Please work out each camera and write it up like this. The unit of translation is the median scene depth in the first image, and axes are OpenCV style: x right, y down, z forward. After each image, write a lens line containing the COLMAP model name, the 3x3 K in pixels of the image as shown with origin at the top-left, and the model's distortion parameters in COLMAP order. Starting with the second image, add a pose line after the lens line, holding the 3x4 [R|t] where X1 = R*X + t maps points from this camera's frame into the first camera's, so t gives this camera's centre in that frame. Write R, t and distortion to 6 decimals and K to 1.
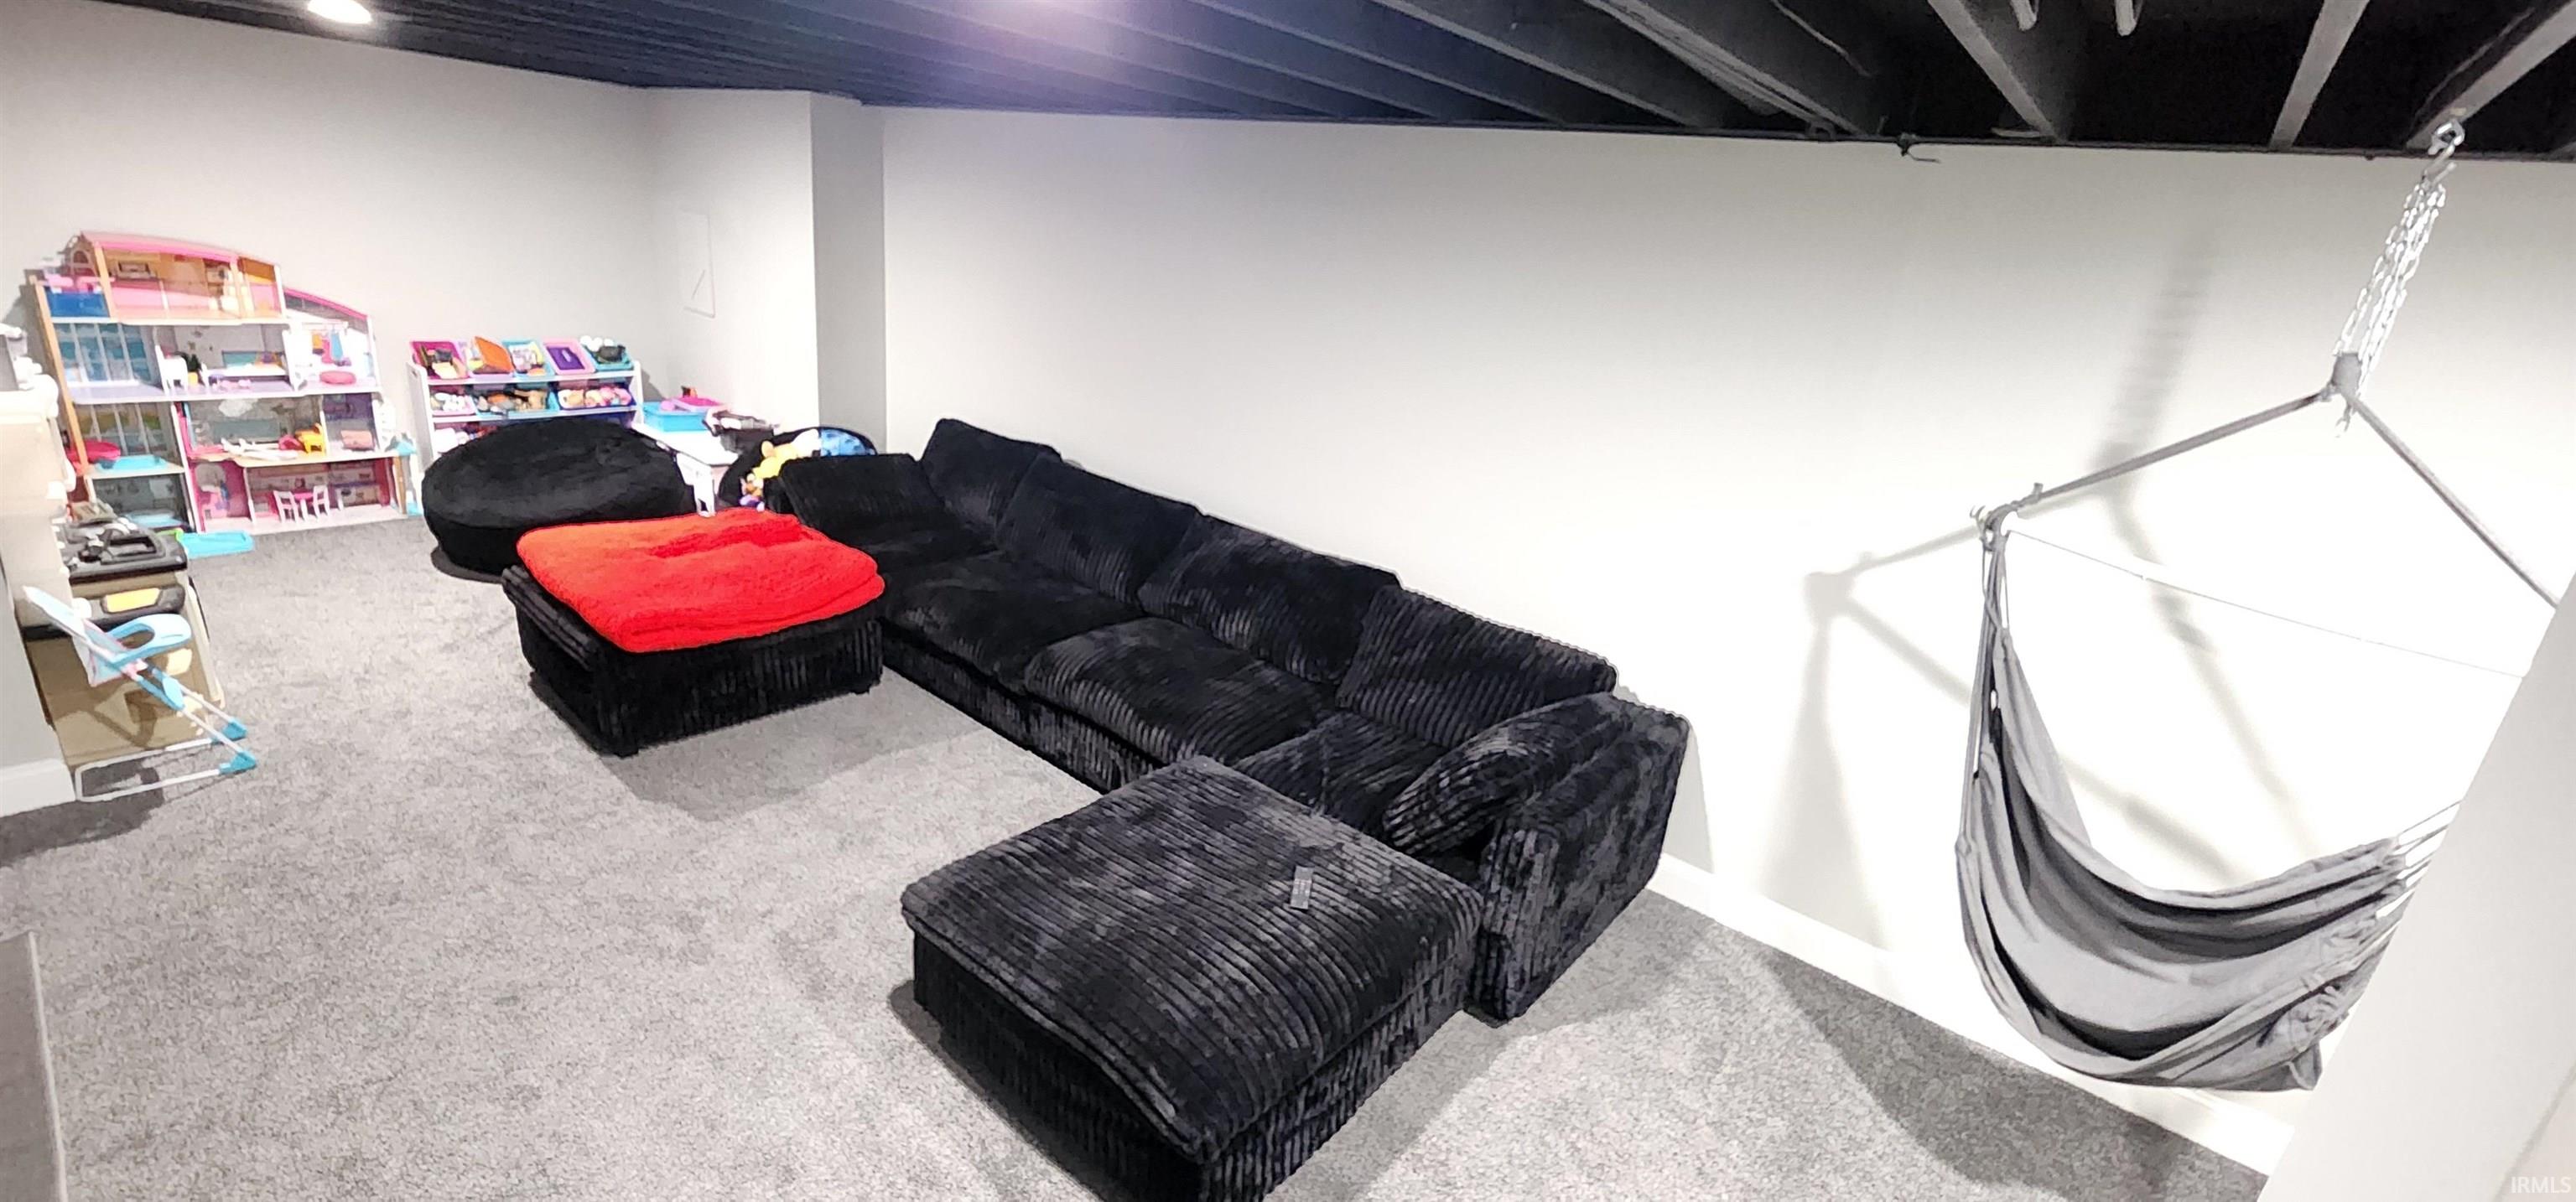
lens RADIAL K [[1062.9, 0, 1285.3], [0, 1062.9, 596.1], [0, 0, 1]] dist [-0.000935, -0.000076]
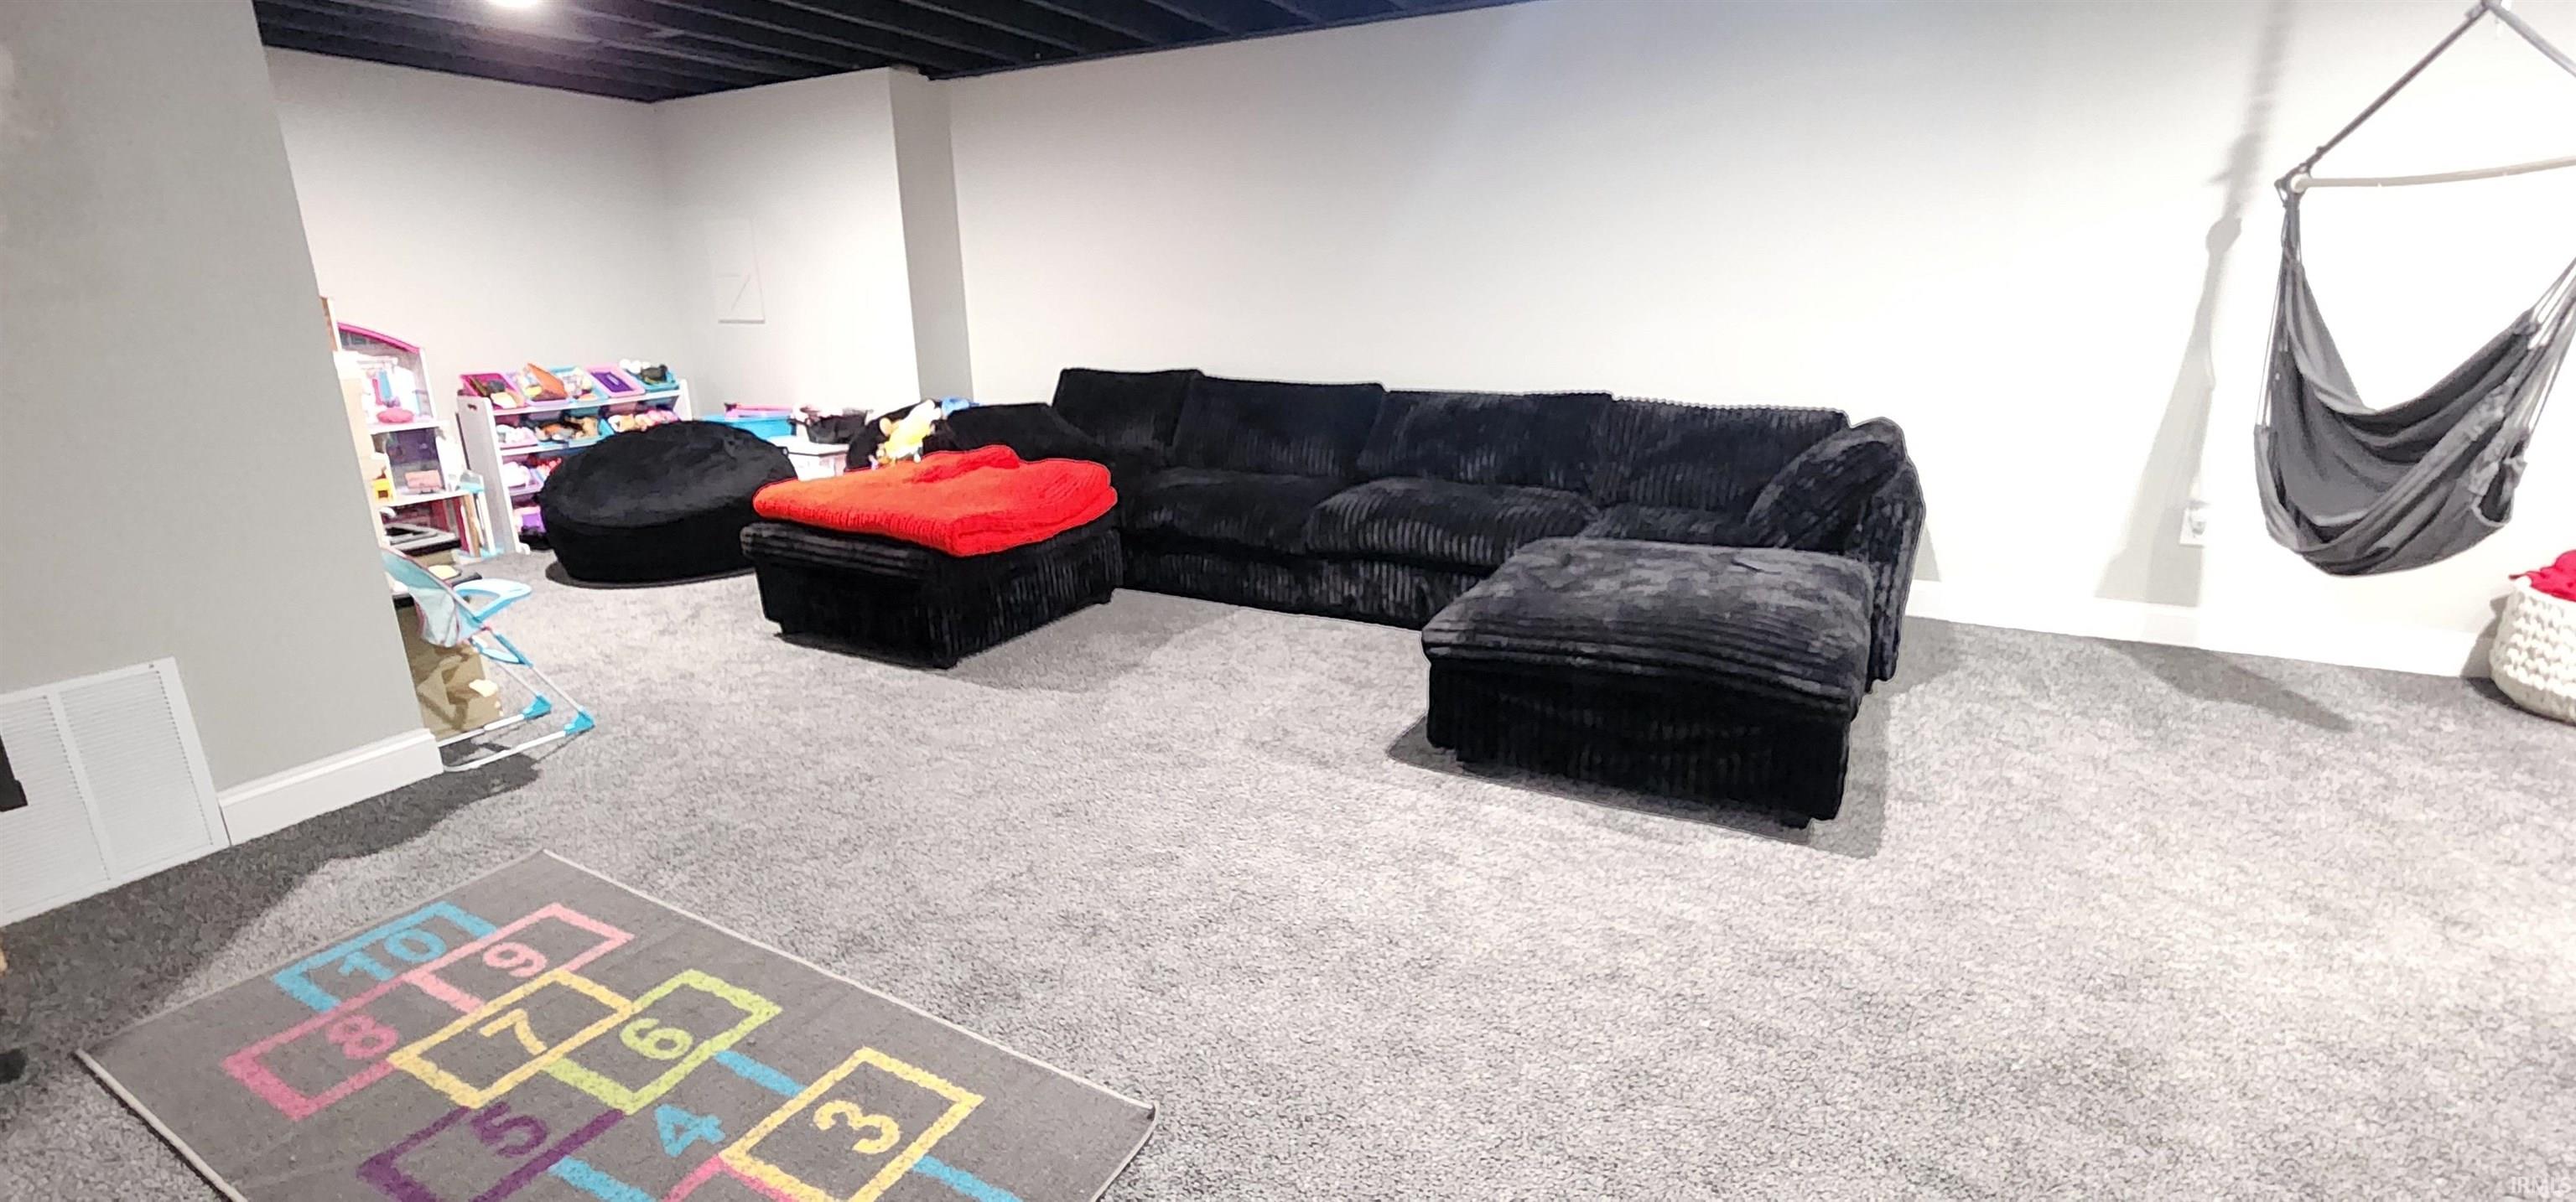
lens RADIAL K [[1062.9, 0, 1284.3], [0, 1062.9, 603.8], [0, 0, 1]] dist [-0.000935, -0.000076]
pose [[0.972786, -0.167728, 0.159858, -0.312295], [0.173354, 0.984618, -0.021820, 0.113764], [-0.153739, 0.048939, 0.986899, -0.034731]]
